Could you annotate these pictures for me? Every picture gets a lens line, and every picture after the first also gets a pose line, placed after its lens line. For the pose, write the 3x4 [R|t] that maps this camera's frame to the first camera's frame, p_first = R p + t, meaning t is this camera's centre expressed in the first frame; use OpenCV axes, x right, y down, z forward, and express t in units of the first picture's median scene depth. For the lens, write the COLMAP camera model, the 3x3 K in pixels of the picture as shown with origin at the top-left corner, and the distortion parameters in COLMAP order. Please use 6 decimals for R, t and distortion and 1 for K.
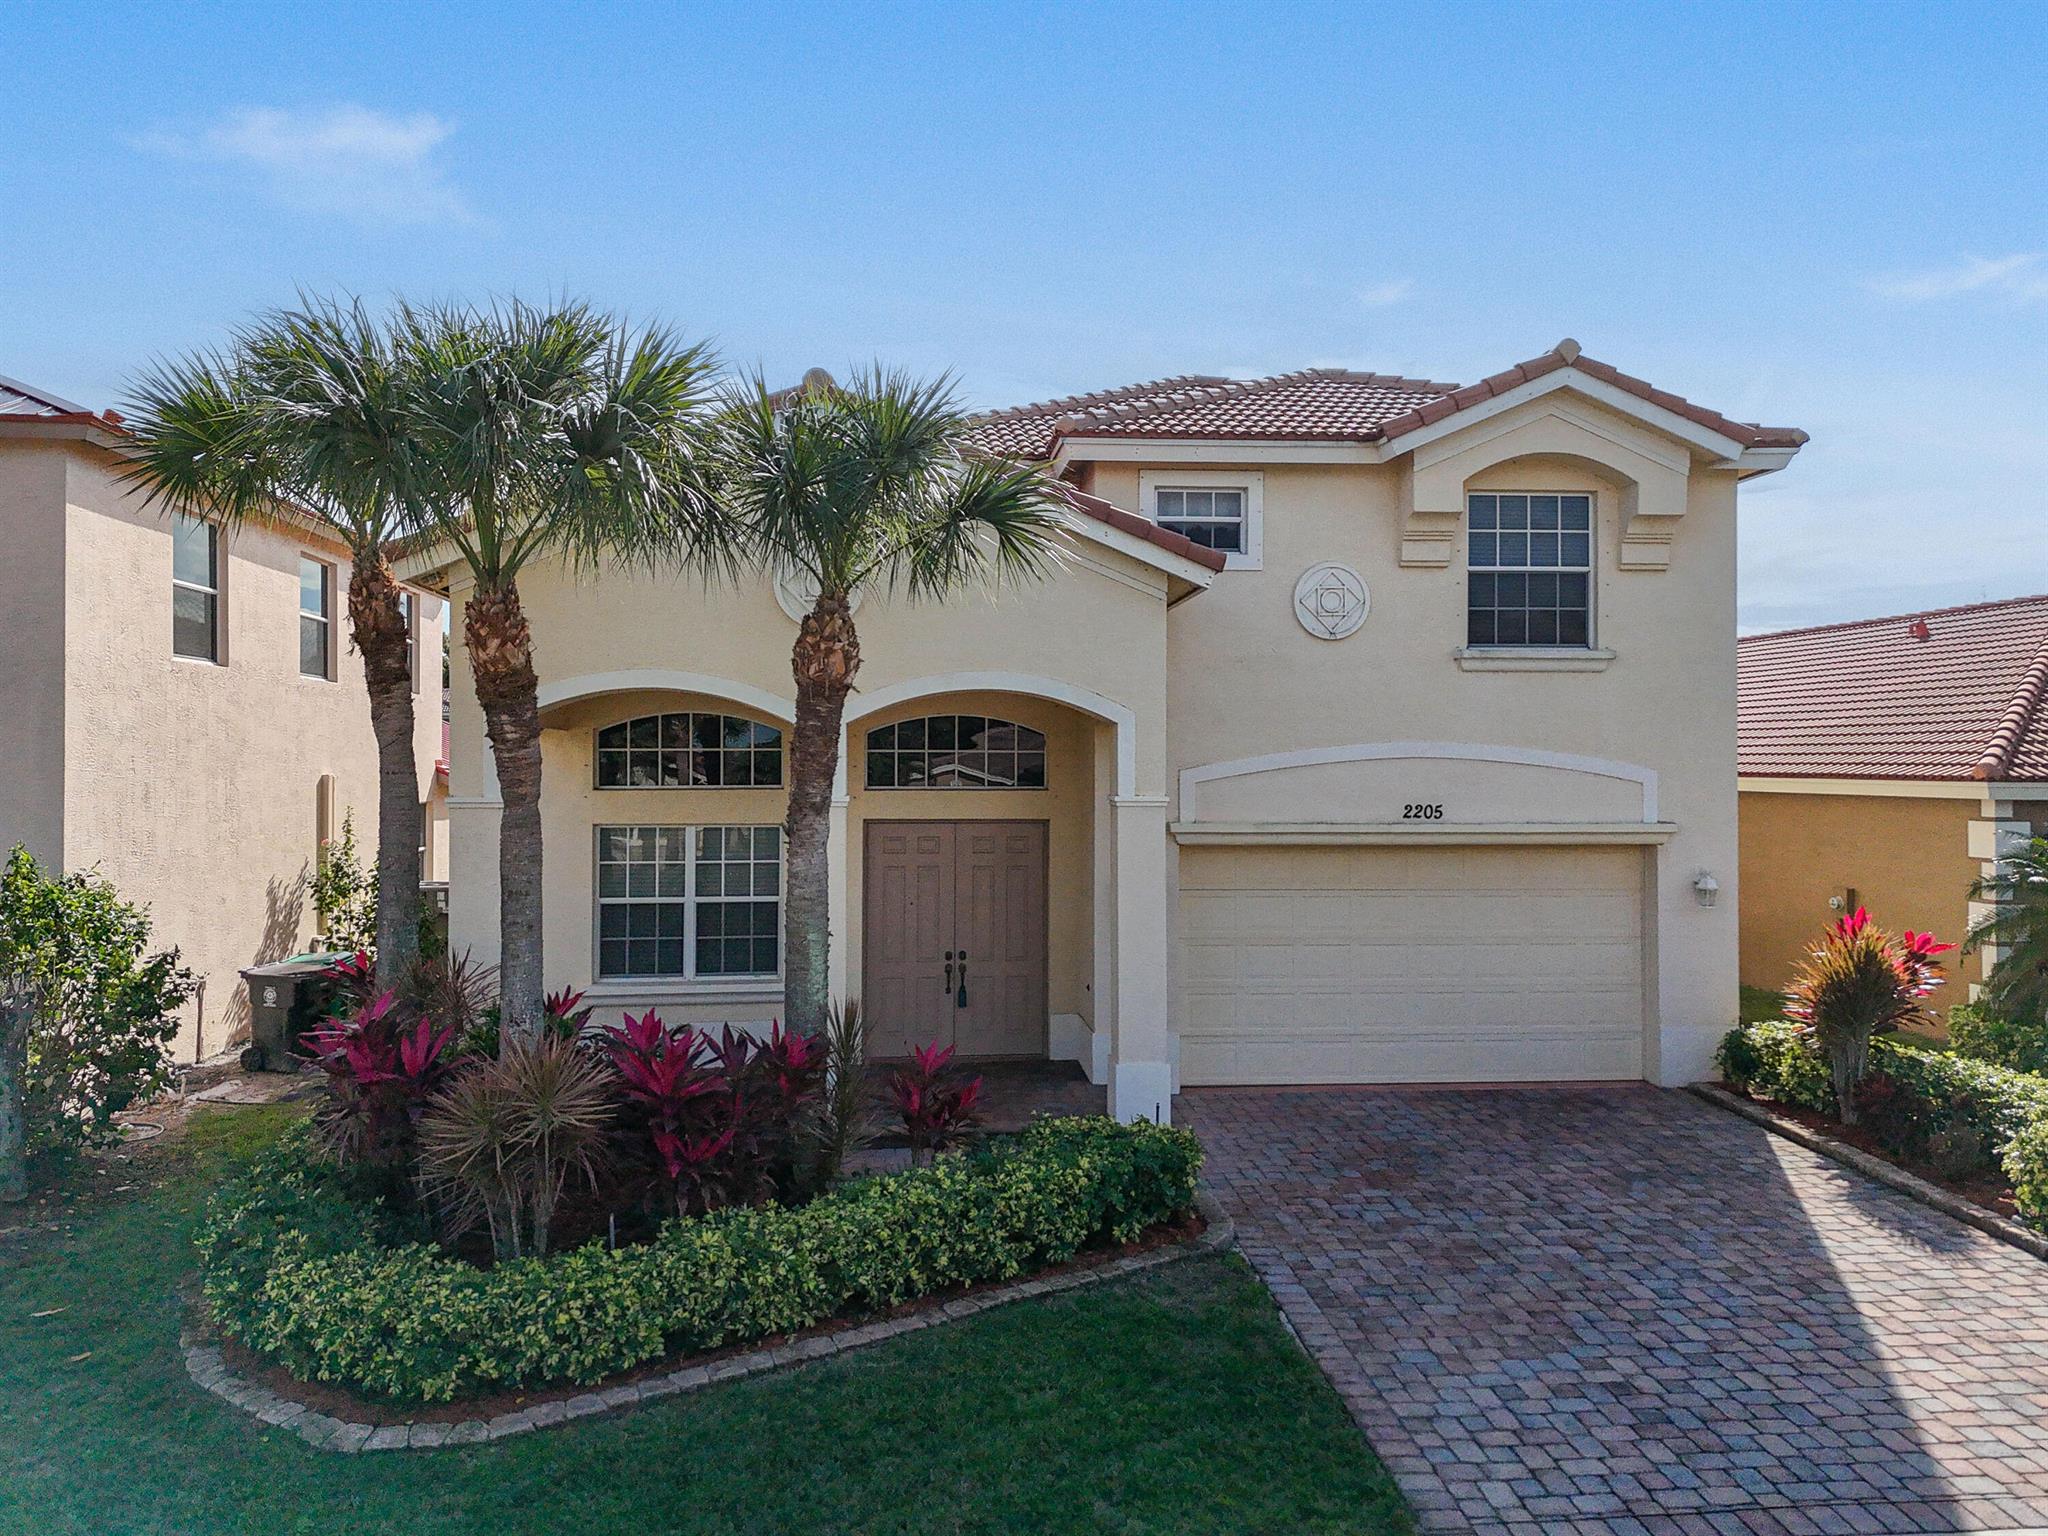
lens RADIAL K [[1509.1, 0, 1019.9], [0, 1509.1, 748.3], [0, 0, 1]] dist [0.074350, -0.065266]
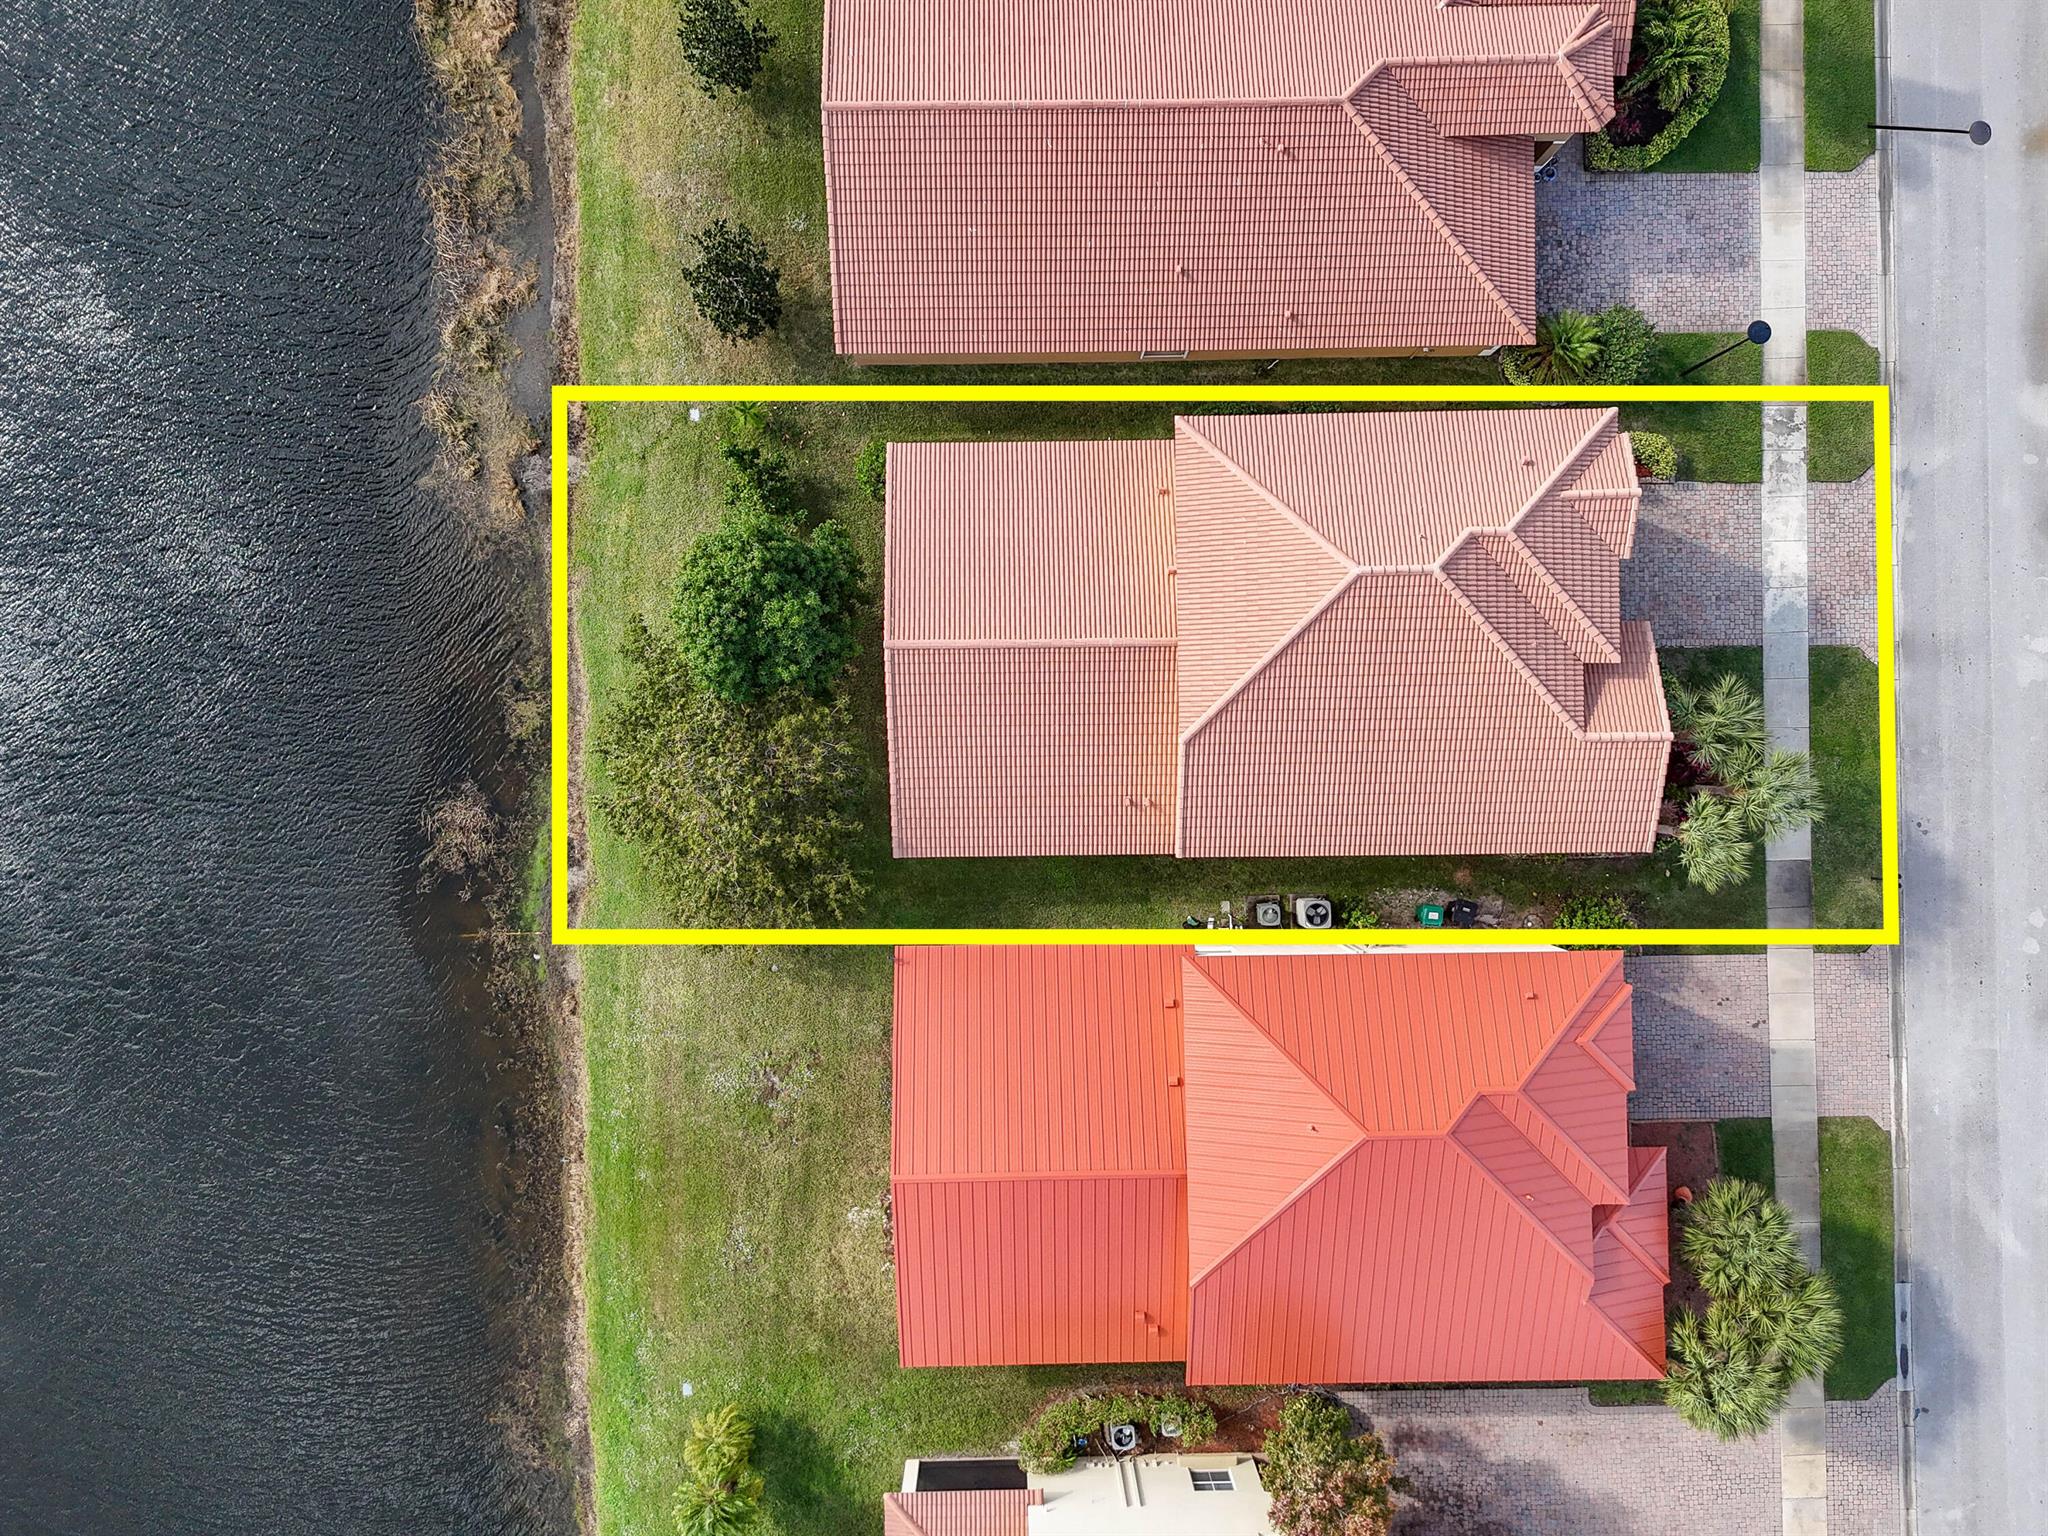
lens RADIAL K [[1509.1, 0, 1009.3], [0, 1509.1, 750.4], [0, 0, 1]] dist [0.074350, -0.065266]
pose [[0.082384, -0.996601, 0.000423, -0.366195], [-0.012970, -0.000648, 0.999916, -4.674425], [-0.996516, -0.082383, -0.012979, 3.201487]]
